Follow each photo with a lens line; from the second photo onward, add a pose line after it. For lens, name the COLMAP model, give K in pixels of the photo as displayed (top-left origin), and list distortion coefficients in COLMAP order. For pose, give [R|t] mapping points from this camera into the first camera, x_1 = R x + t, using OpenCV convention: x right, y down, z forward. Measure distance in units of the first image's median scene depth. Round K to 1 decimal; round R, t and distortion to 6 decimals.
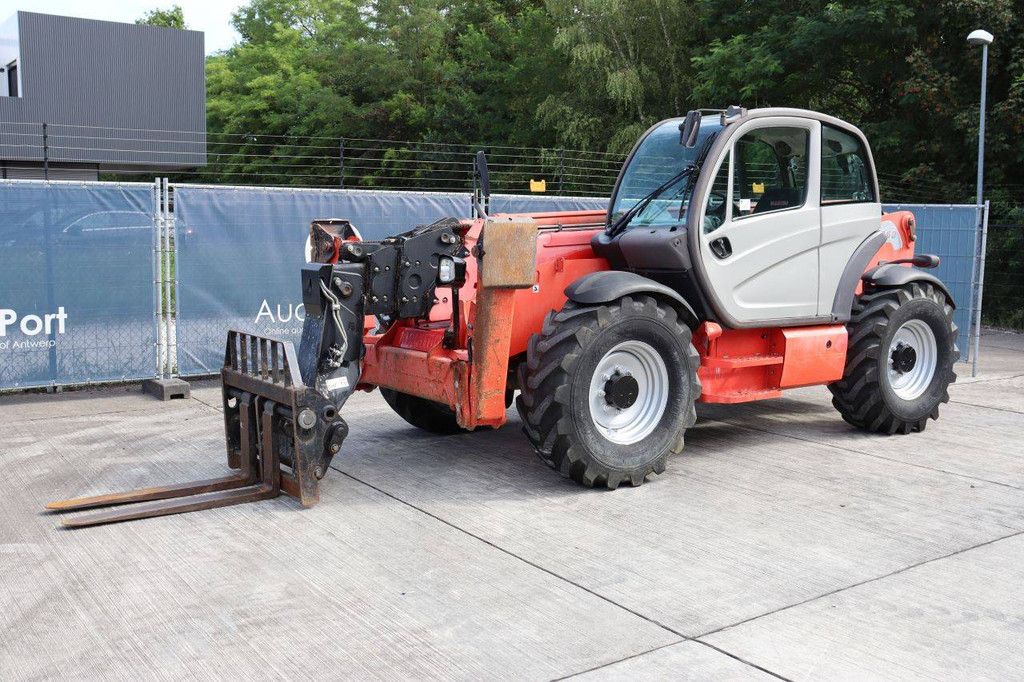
lens RADIAL K [[1040.1, 0, 525.3], [0, 1040.1, 339.4], [0, 0, 1]] dist [-0.118865, 0.194824]
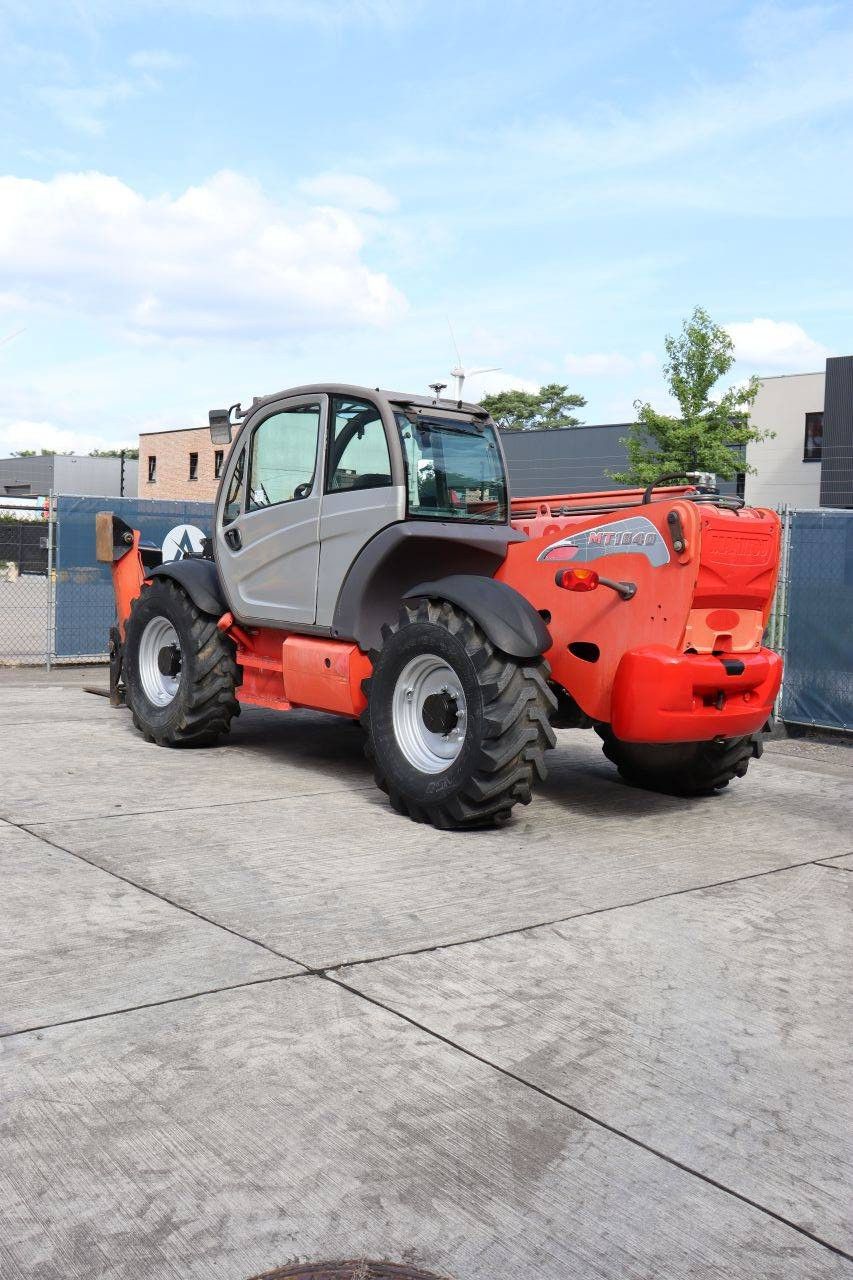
lens RADIAL K [[1300.1, 0, 426.5], [0, 1300.1, 640.0], [0, 0, 1]] dist [-0.118865, 0.194824]
pose [[0.069989, 0.062207, -0.995606, 1.482073], [-0.152229, 0.987030, 0.050970, -0.086455], [0.985864, 0.147993, 0.078551, 1.118865]]
